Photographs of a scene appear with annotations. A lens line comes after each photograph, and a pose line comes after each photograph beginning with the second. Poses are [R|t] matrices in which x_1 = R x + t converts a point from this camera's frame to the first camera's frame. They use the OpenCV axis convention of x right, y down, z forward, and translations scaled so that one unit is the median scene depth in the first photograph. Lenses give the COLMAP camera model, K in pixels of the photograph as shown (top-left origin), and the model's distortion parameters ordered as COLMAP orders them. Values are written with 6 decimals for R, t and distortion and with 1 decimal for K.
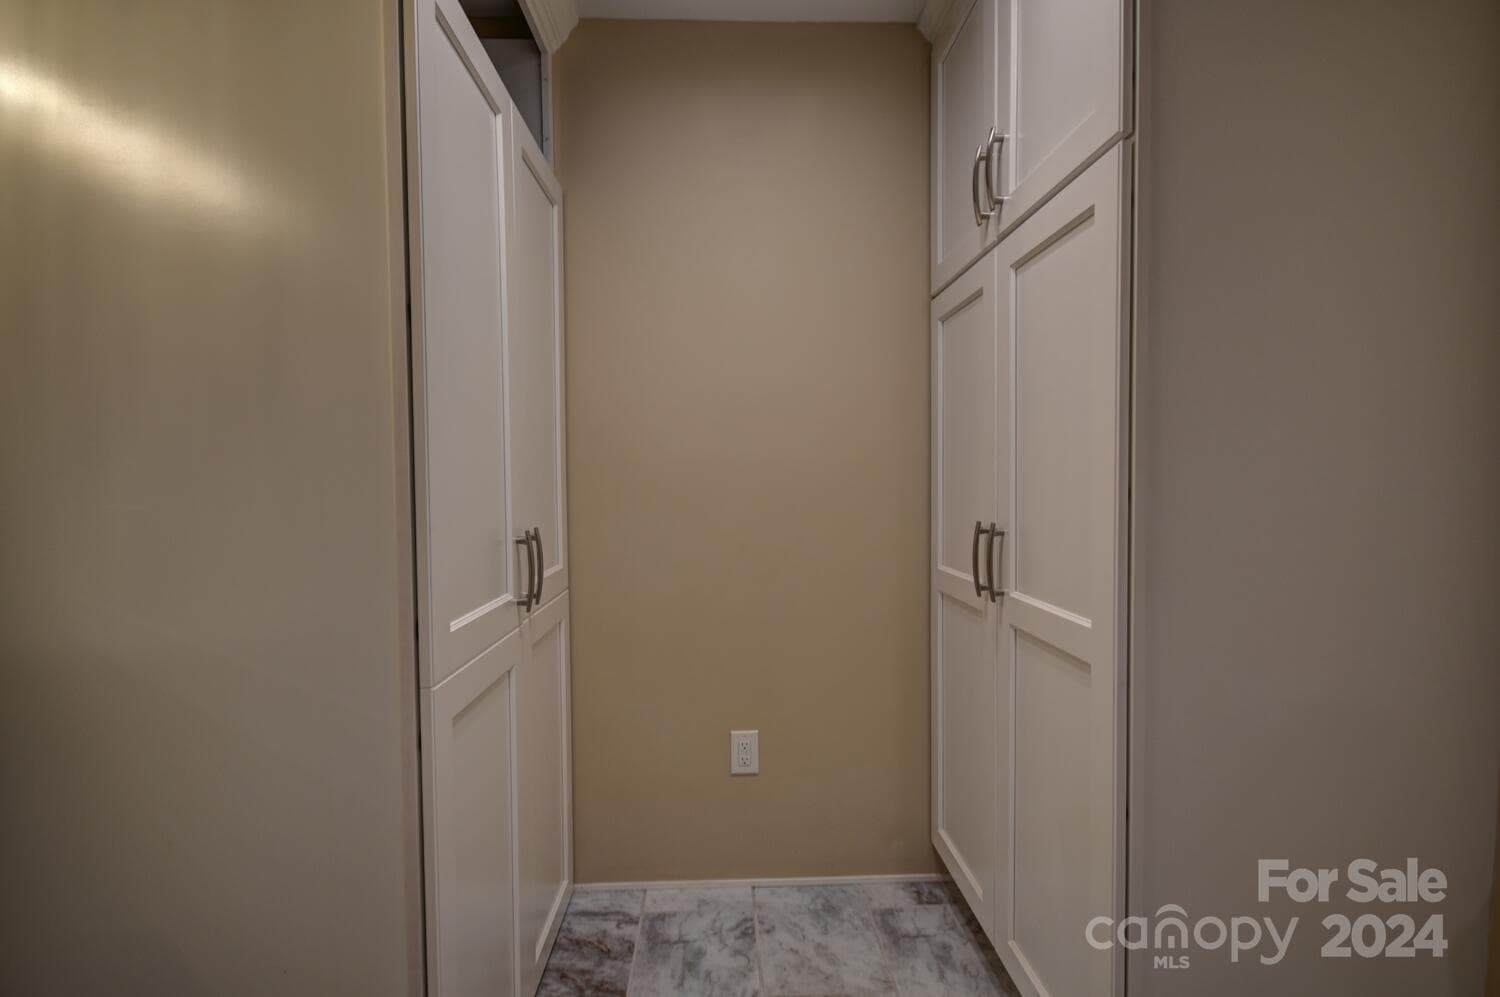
lens RADIAL K [[665.1, 0, 750.4], [0, 665.1, 493.9], [0, 0, 1]] dist [-0.003103, -0.004014]
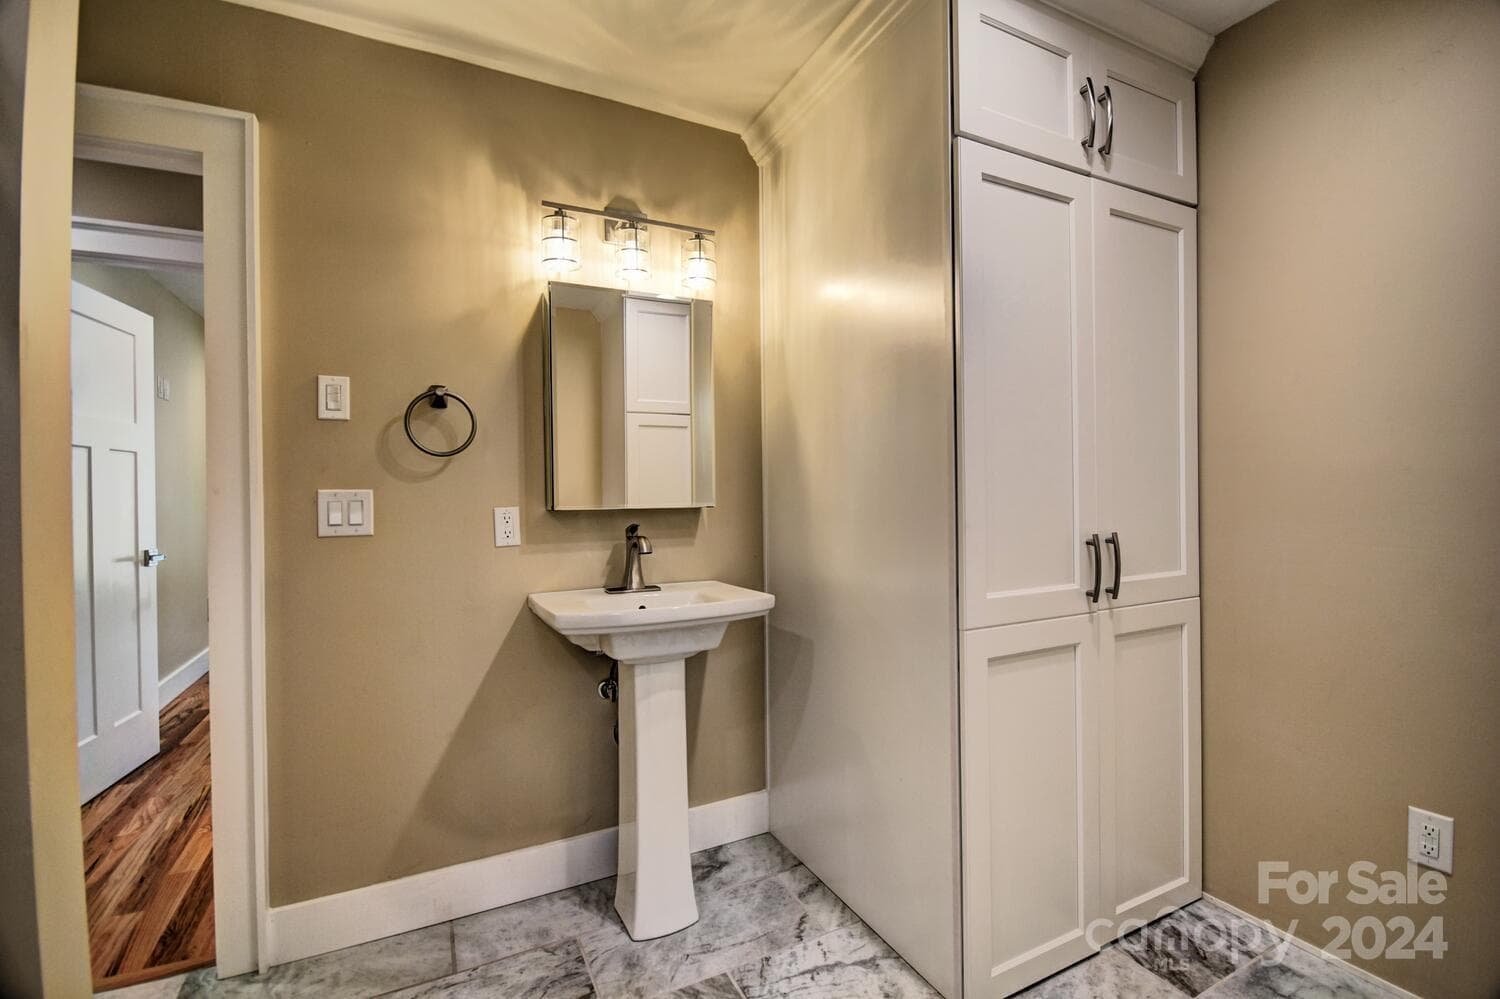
lens RADIAL K [[665.1, 0, 754.8], [0, 665.1, 497.8], [0, 0, 1]] dist [-0.003103, -0.004014]
pose [[0.410150, 0.005725, -0.912000, 0.423934], [-0.003970, 0.999982, 0.004492, -0.011100], [0.912009, 0.001778, 0.410166, -0.036156]]
